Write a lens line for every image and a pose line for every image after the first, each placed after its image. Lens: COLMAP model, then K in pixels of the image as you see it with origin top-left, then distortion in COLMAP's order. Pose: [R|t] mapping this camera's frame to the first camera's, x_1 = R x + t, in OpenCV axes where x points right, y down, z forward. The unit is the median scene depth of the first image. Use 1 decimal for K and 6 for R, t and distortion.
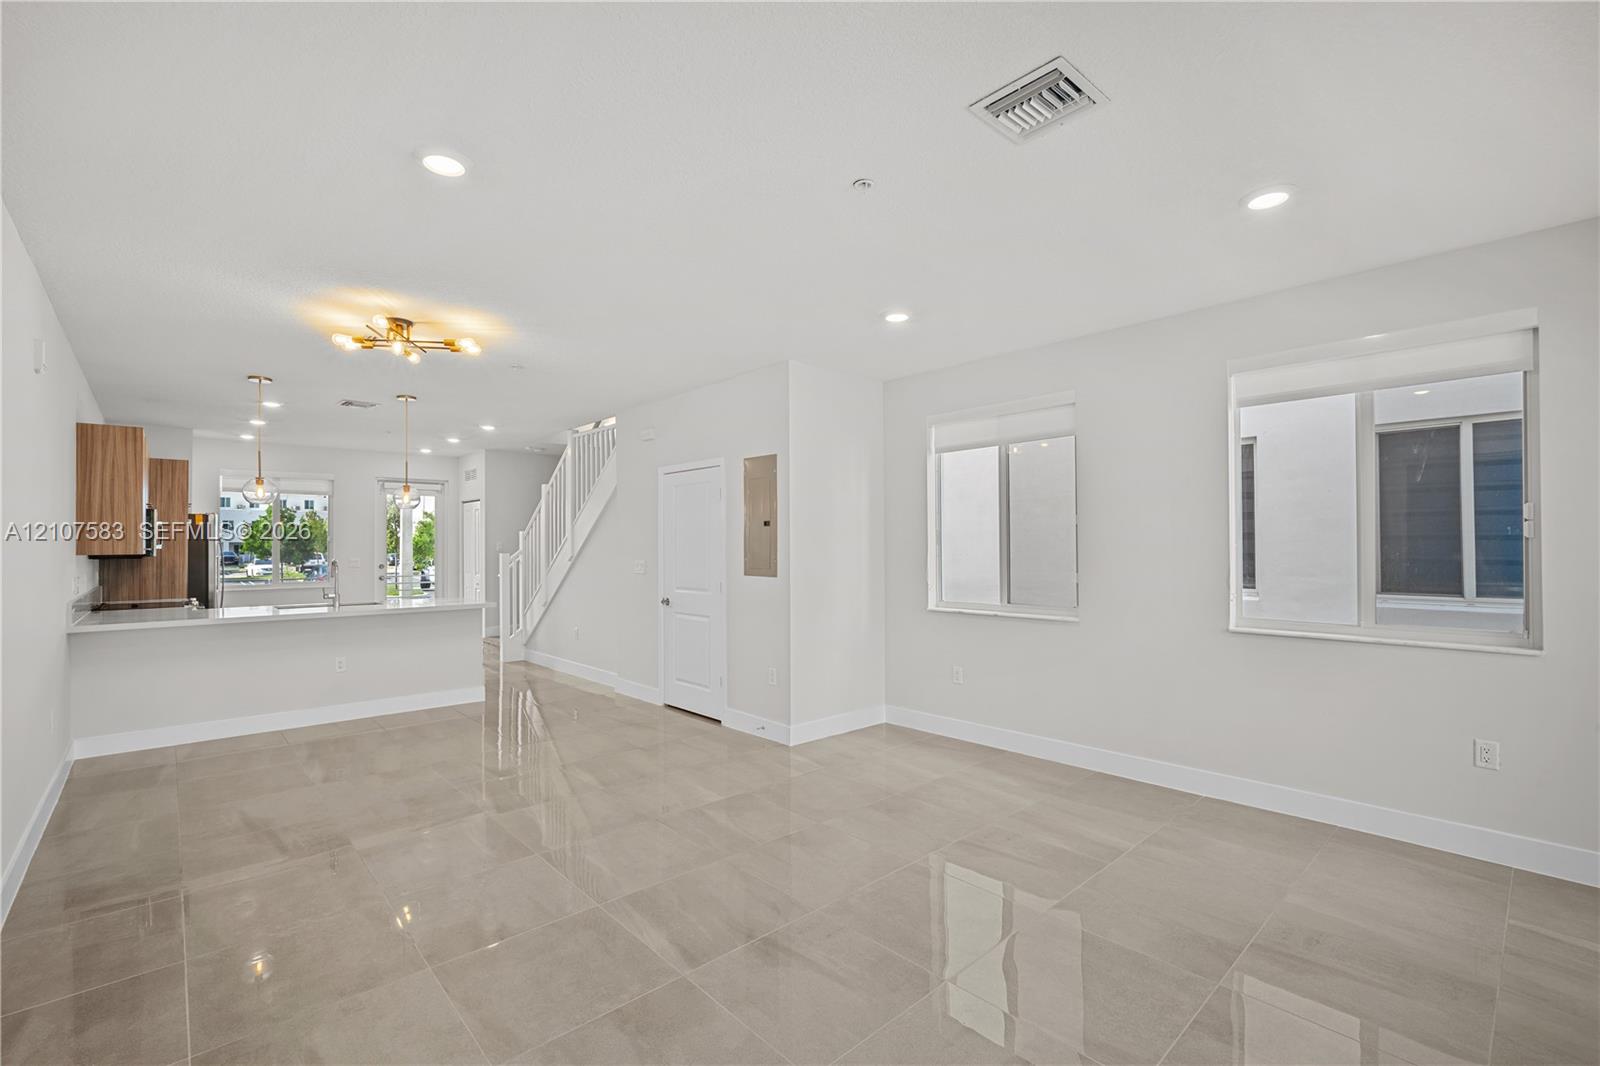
lens RADIAL K [[700.5, 0, 800.0], [0, 700.5, 537.7], [0, 0, 1]] dist [-0.008095, 0.000207]
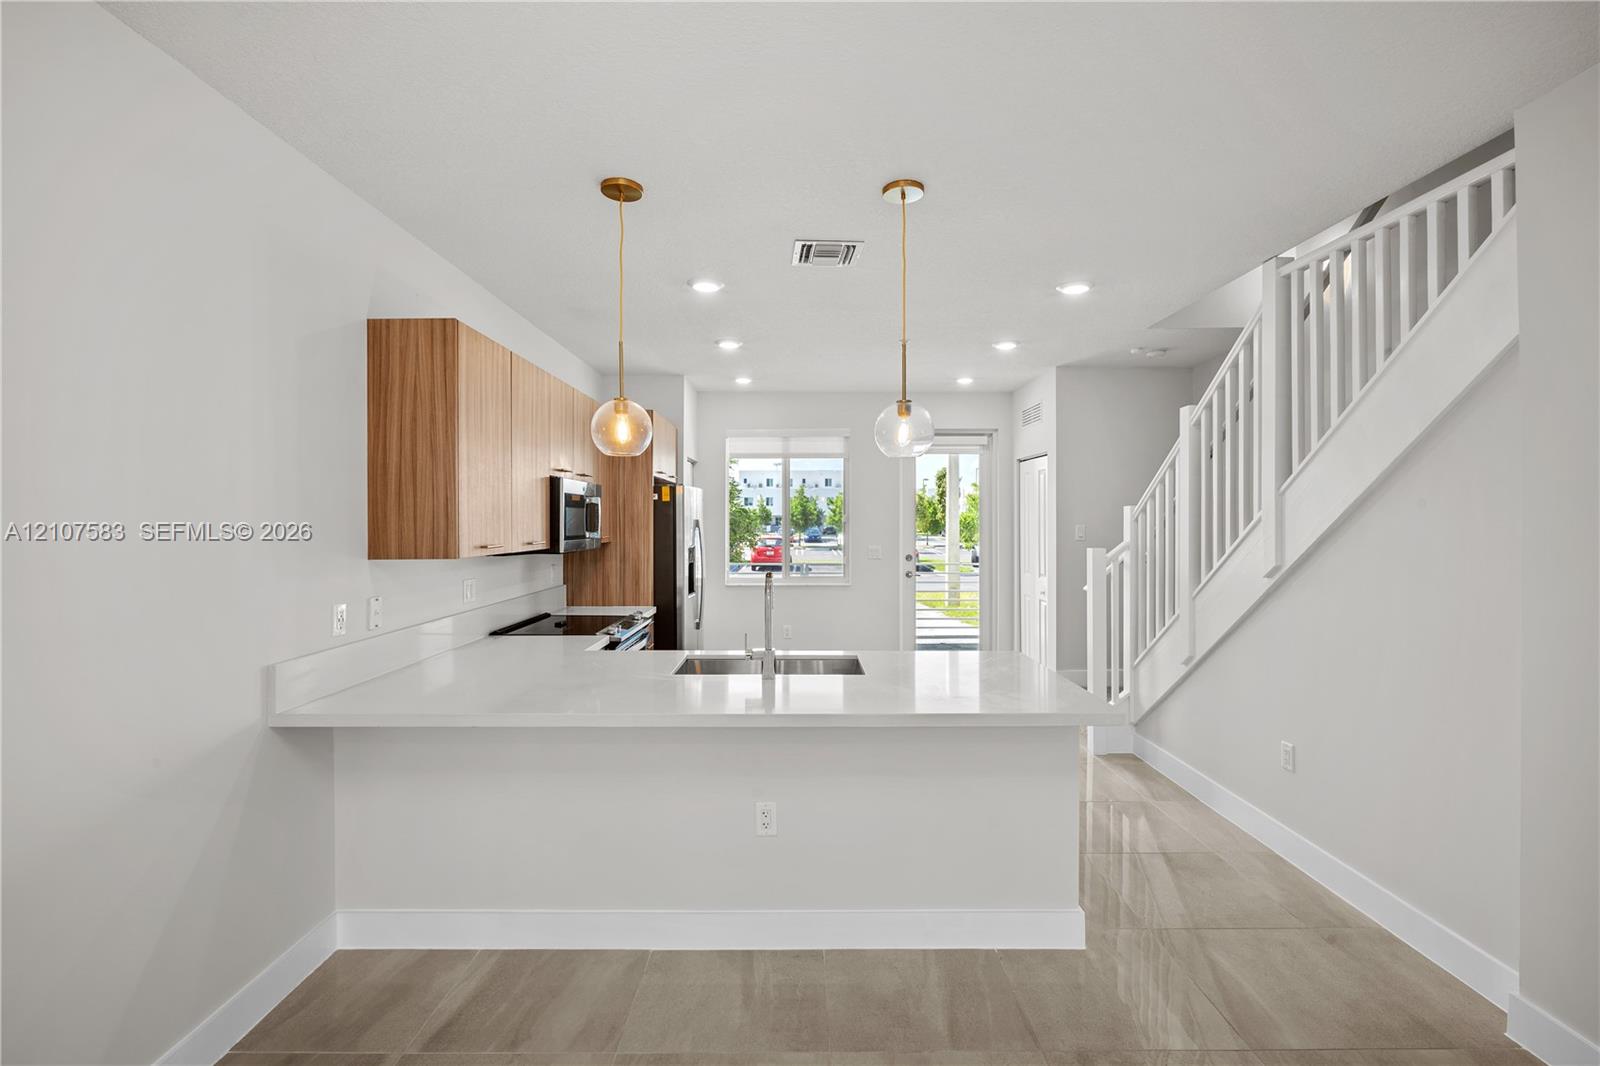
lens RADIAL K [[710.1, 0, 802.3], [0, 710.1, 521.8], [0, 0, 1]] dist [-0.009160, 0.000151]
pose [[0.741163, 0.007952, -0.671278, -0.328667], [0.003069, 0.999879, 0.015234, -0.009667], [0.671318, -0.013351, 0.741049, 0.655454]]
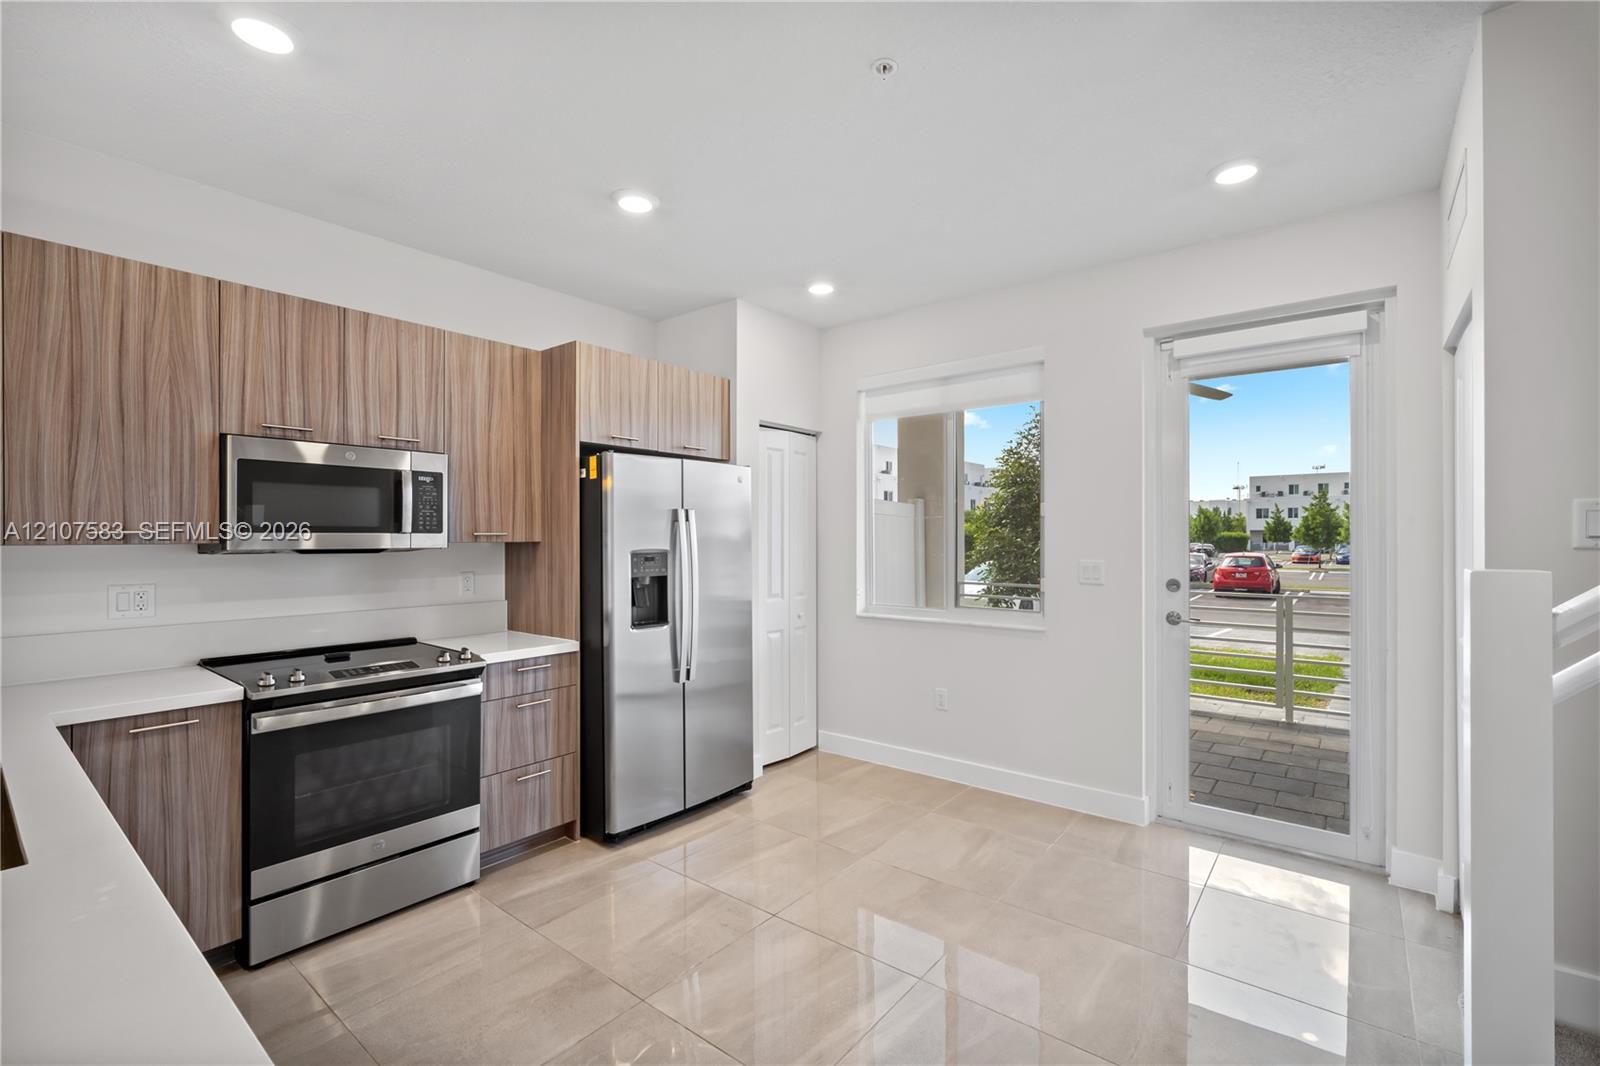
lens RADIAL K [[700.5, 0, 800.0], [0, 700.5, 537.7], [0, 0, 1]] dist [-0.008095, 0.000207]
pose [[0.155275, 0.007134, -0.987846, -0.459418], [0.011121, 0.999898, 0.008969, 0.019338], [0.987809, -0.012378, 0.155179, 1.236603]]
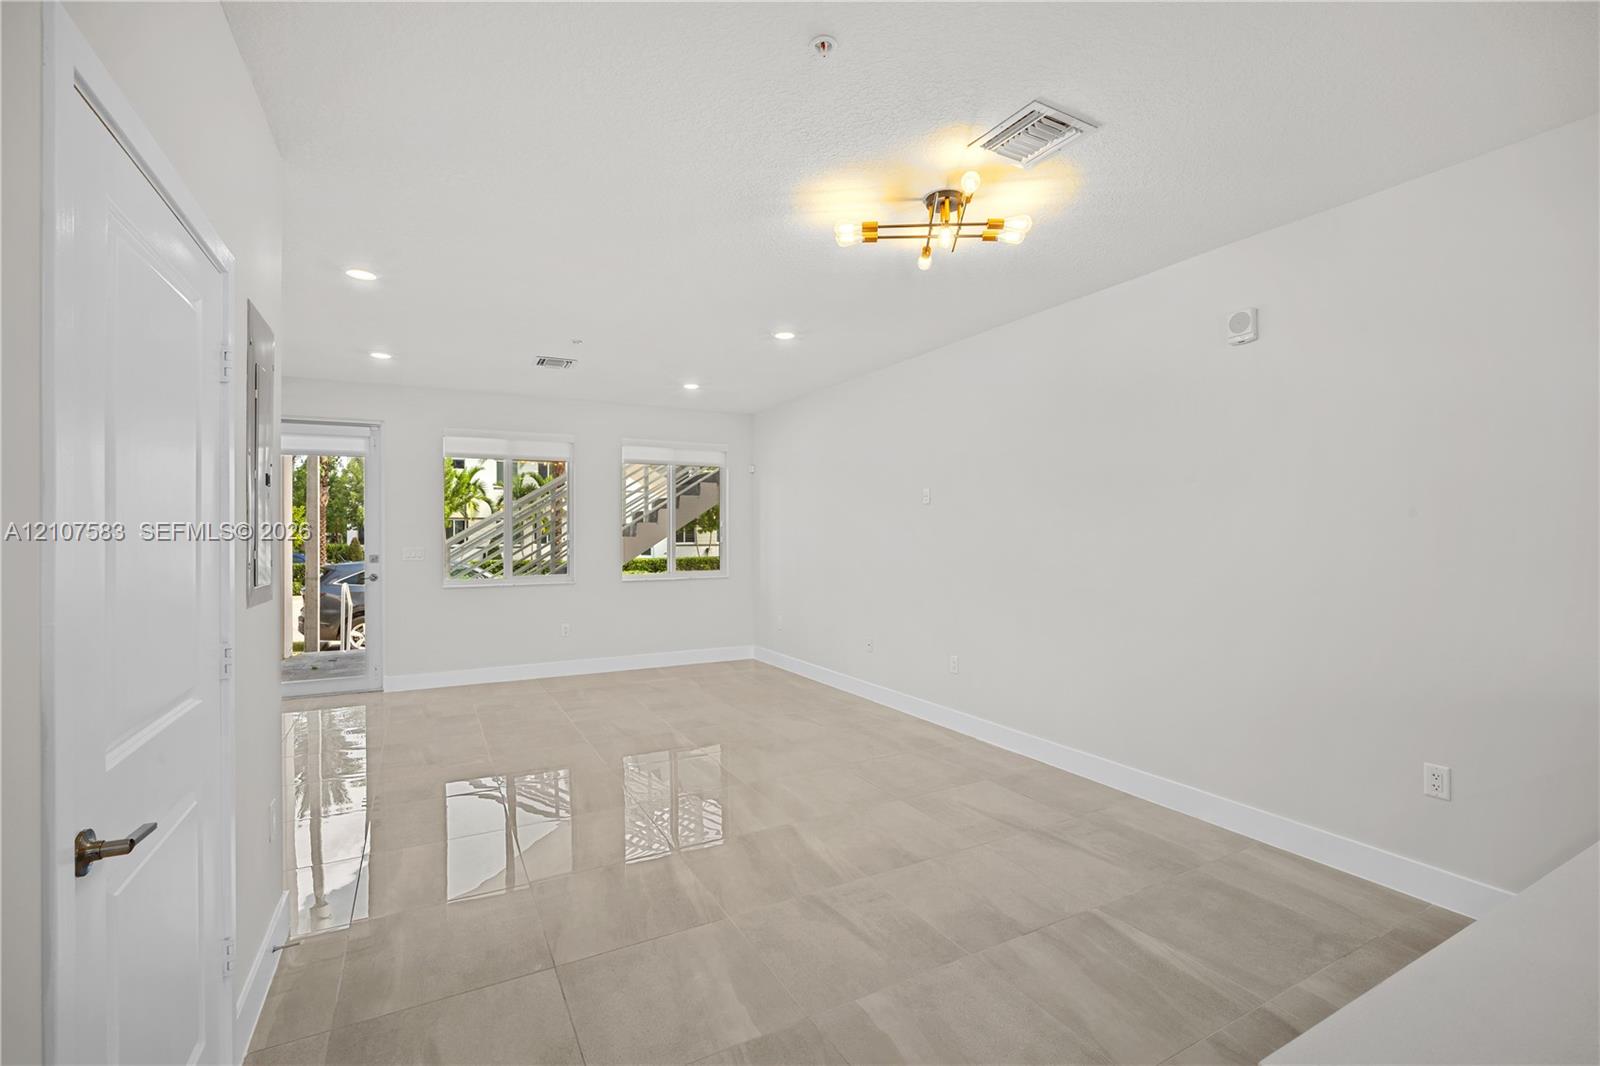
lens RADIAL K [[700.5, 0, 800.0], [0, 700.5, 537.7], [0, 0, 1]] dist [-0.008095, 0.000207]
pose [[-0.970812, 0.007772, 0.239717, -0.409294], [0.006299, 0.999956, -0.006913, 0.017982], [-0.239761, -0.005201, -0.970818, 1.158806]]
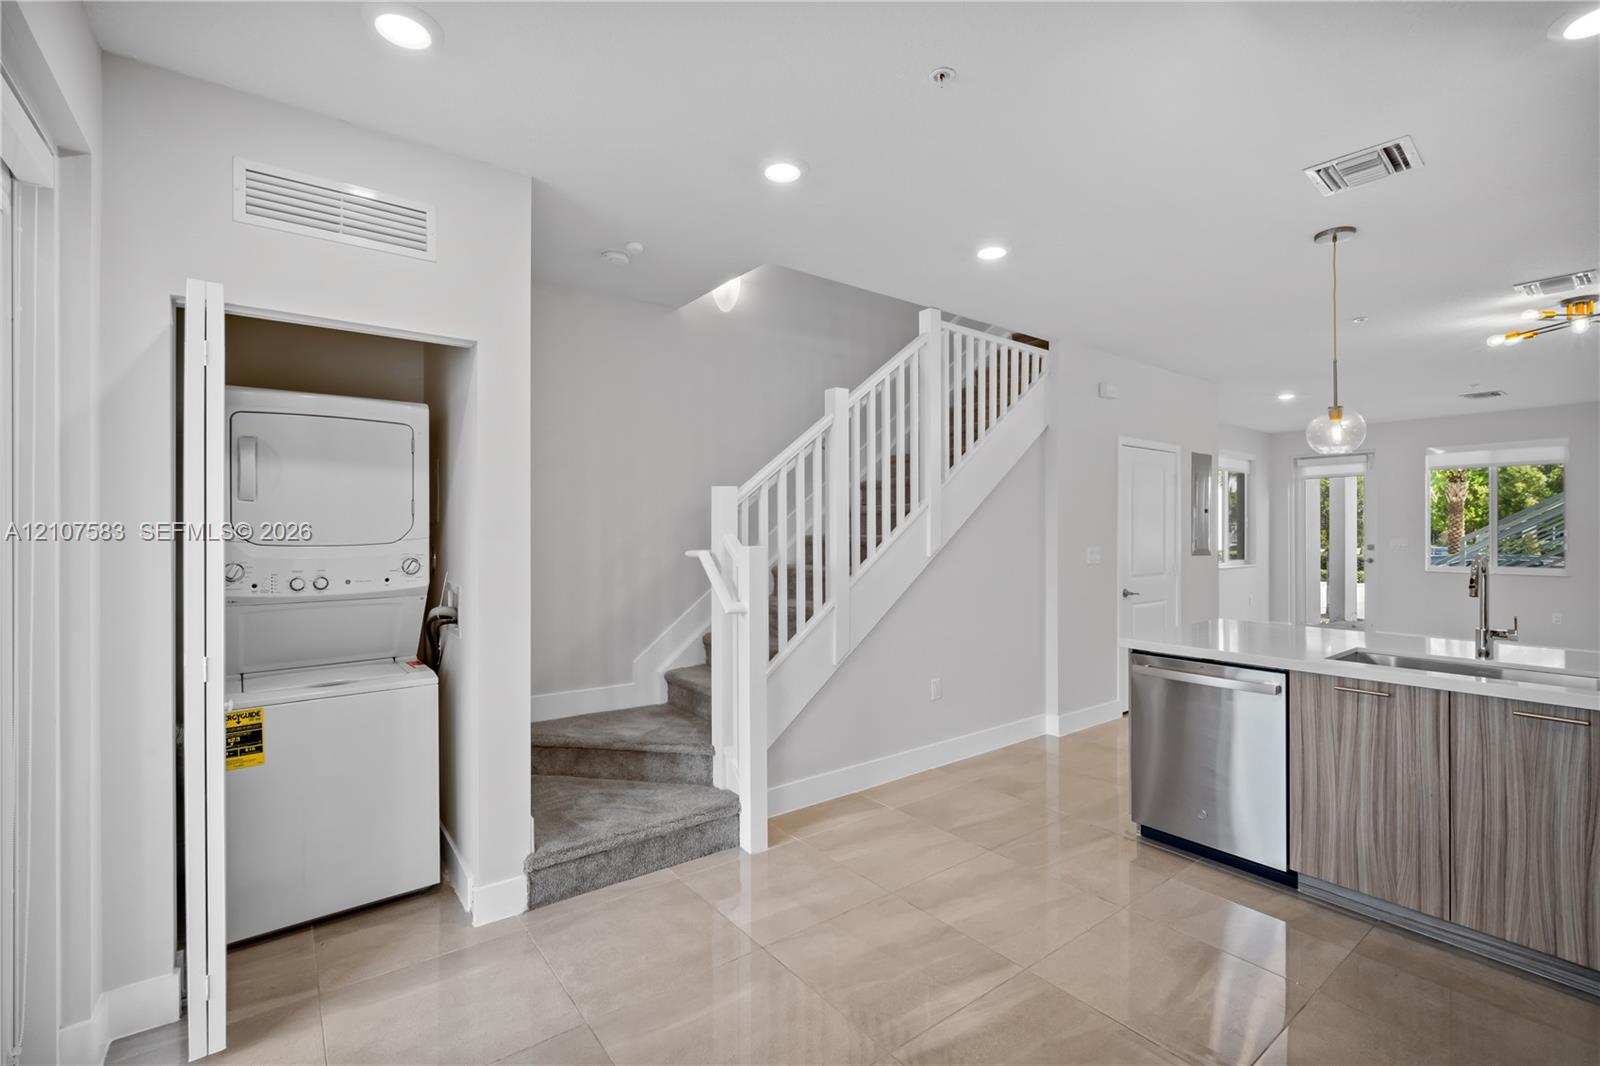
lens RADIAL K [[705.6, 0, 805.4], [0, 705.6, 530.4], [0, 0, 1]] dist [-0.003605, -0.000120]
pose [[0.091874, 0.008645, 0.995733, -1.128798], [-0.010401, 0.999916, -0.007722, 0.023856], [-0.995716, -0.009647, 0.091956, 1.360000]]
